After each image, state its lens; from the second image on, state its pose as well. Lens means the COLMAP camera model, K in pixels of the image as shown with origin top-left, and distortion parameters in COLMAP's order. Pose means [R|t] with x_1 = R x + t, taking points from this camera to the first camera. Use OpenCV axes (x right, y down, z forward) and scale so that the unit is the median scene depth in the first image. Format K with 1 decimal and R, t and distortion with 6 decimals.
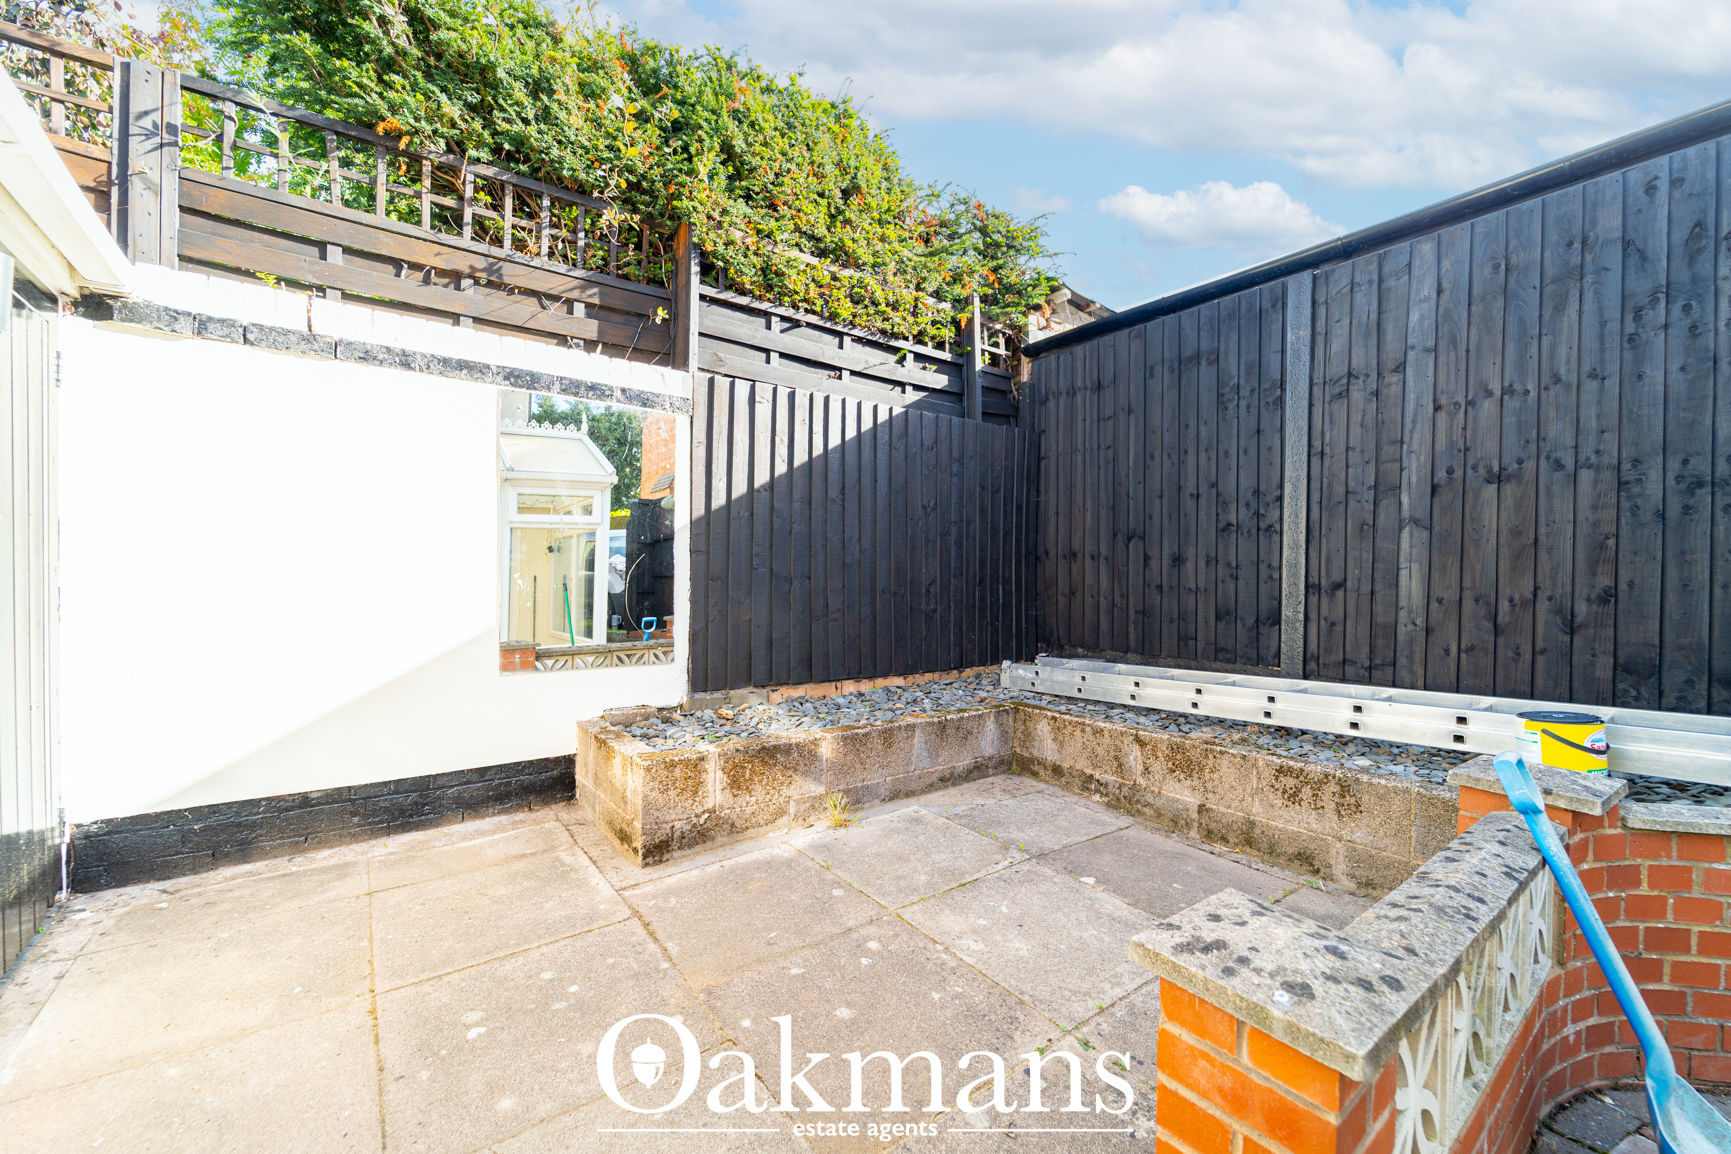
lens RADIAL K [[704.8, 0, 863.6], [0, 704.8, 581.6], [0, 0, 1]] dist [-0.000117, 0.000057]
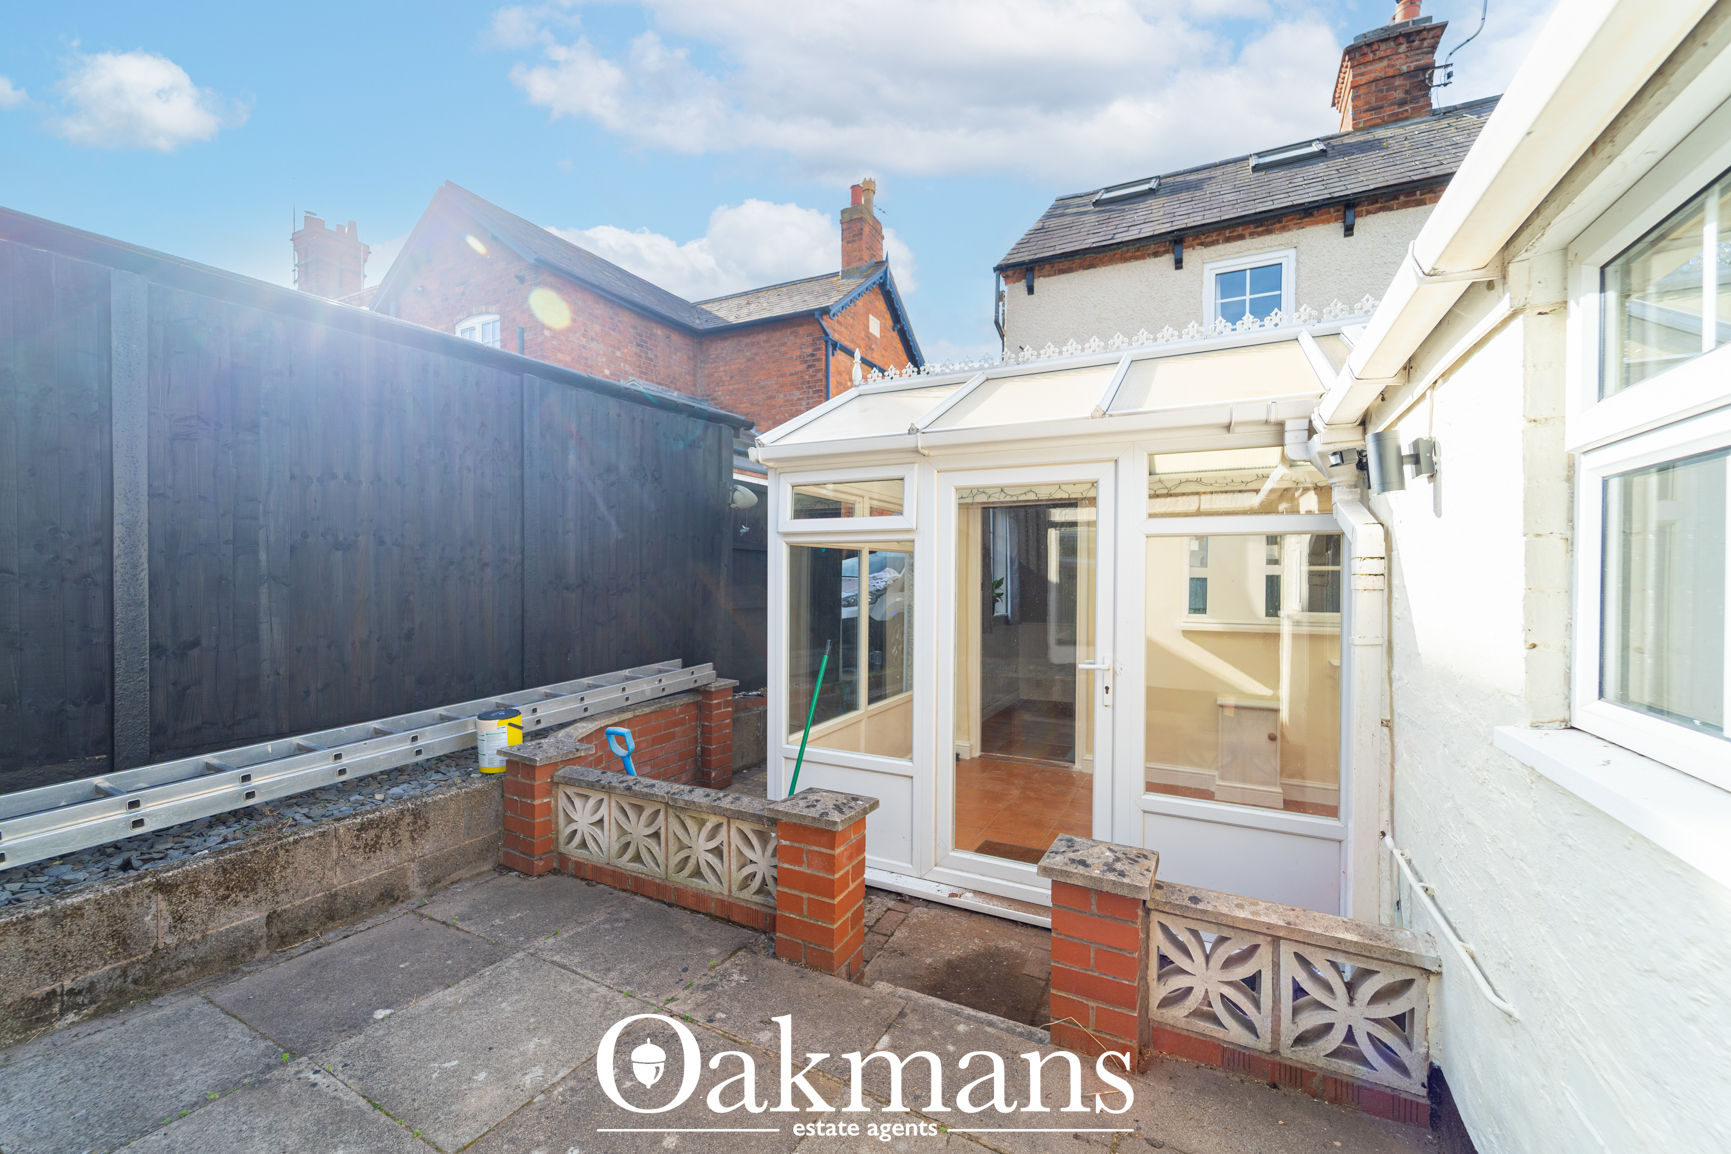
lens RADIAL K [[704.8, 0, 858.6], [0, 704.8, 573.9], [0, 0, 1]] dist [-0.000117, 0.000057]
pose [[-0.438636, -0.012833, 0.898573, -0.620855], [0.002638, 0.999875, 0.015567, -0.115560], [-0.898661, 0.009198, -0.438547, 0.731081]]
